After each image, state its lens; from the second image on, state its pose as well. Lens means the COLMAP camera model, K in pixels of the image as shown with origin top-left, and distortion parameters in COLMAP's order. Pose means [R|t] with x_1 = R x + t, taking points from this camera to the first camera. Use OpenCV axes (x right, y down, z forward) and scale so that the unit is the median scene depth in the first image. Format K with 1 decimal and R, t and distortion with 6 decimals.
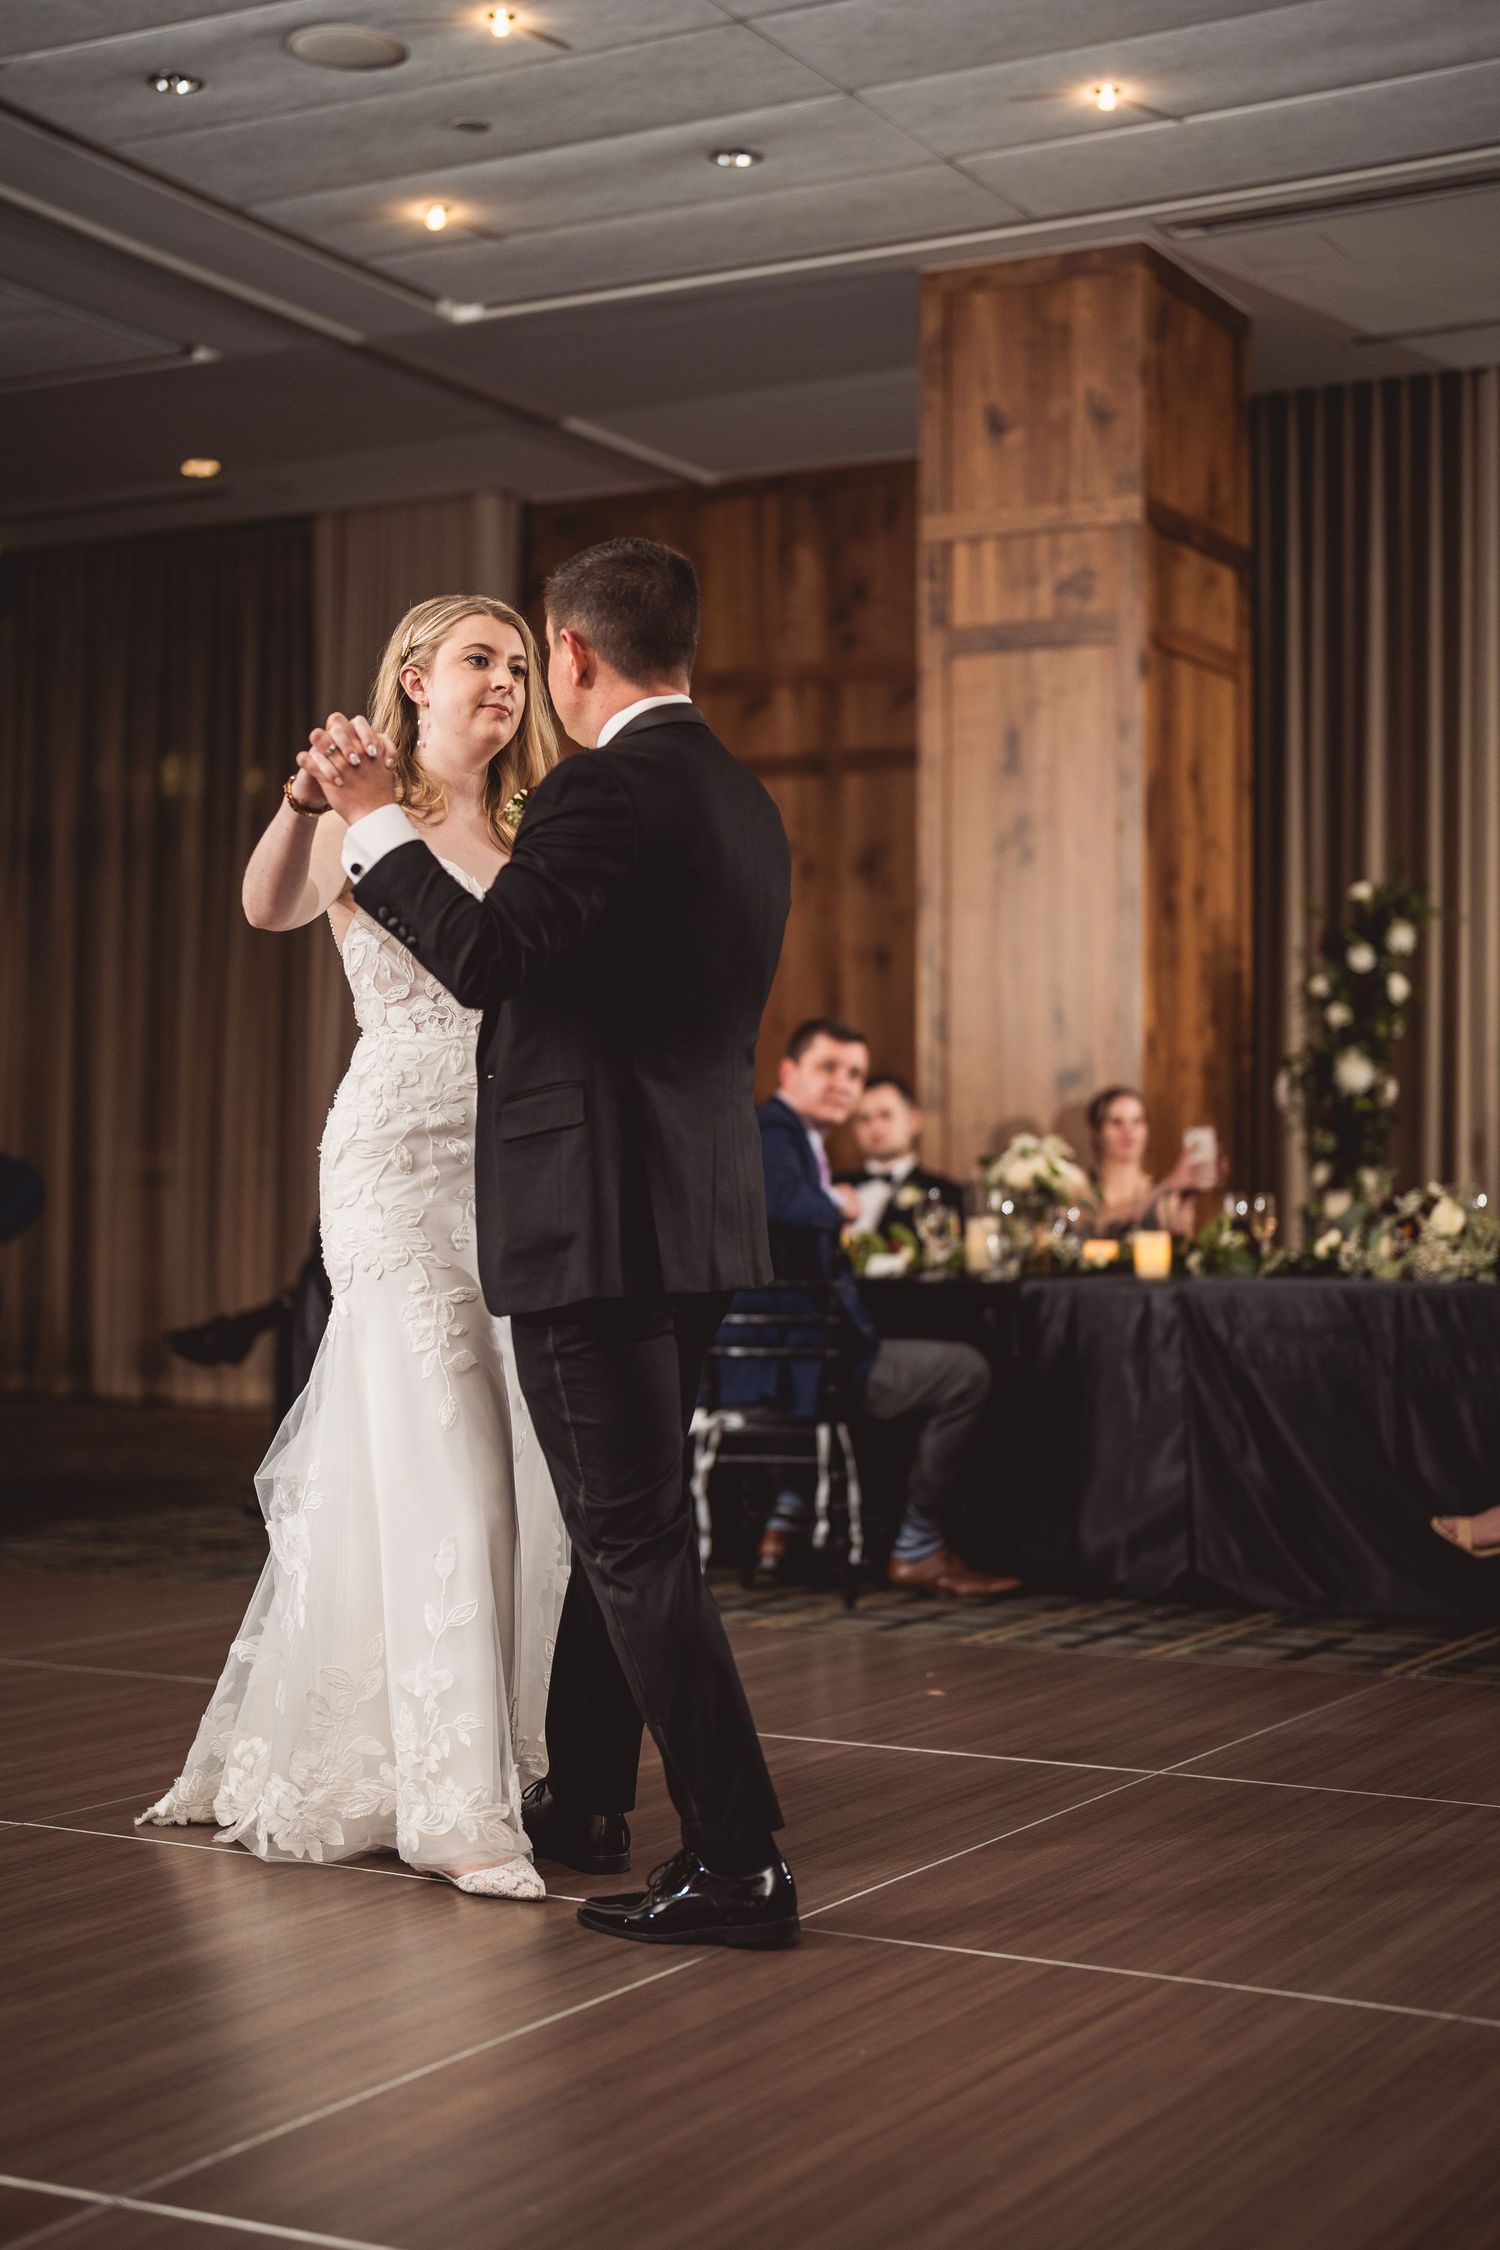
lens RADIAL K [[3112.3, 0, 748.9], [0, 3112.3, 1256.7], [0, 0, 1]] dist [-0.151307, 0.741012]
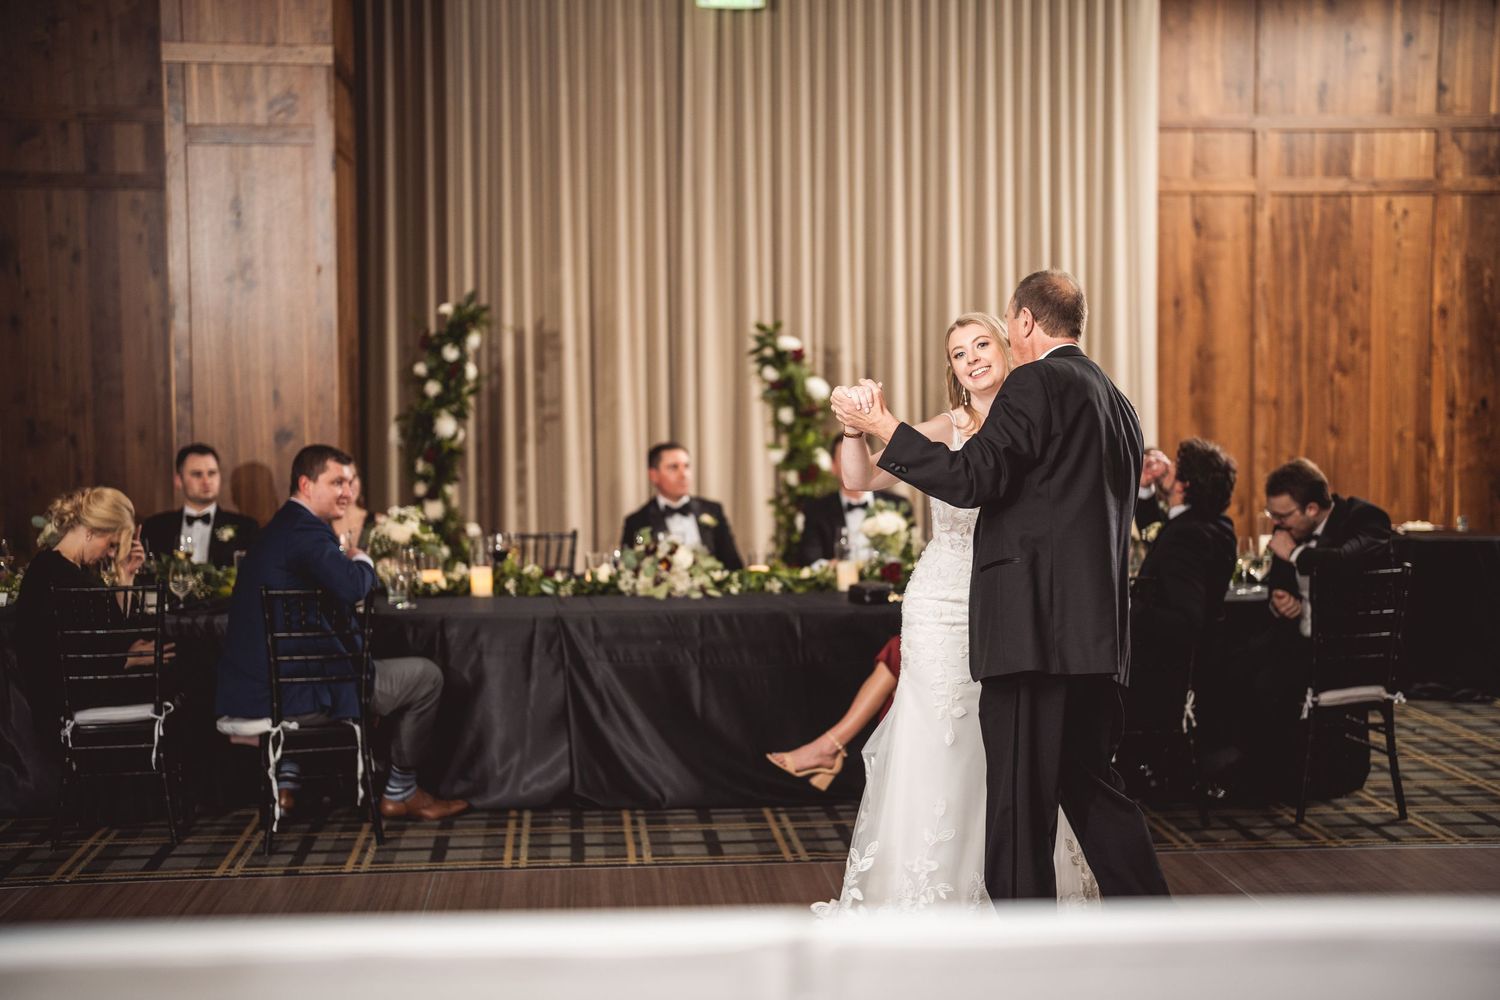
lens RADIAL K [[2074.9, 0, 750.0], [0, 2074.9, 500.0], [0, 0, 1]] dist [-0.151307, 0.741012]
pose [[0.821138, -0.040987, 0.569256, -0.278900], [0.014958, 0.998621, 0.050326, -0.073356], [-0.570533, -0.032809, 0.820619, 0.054410]]
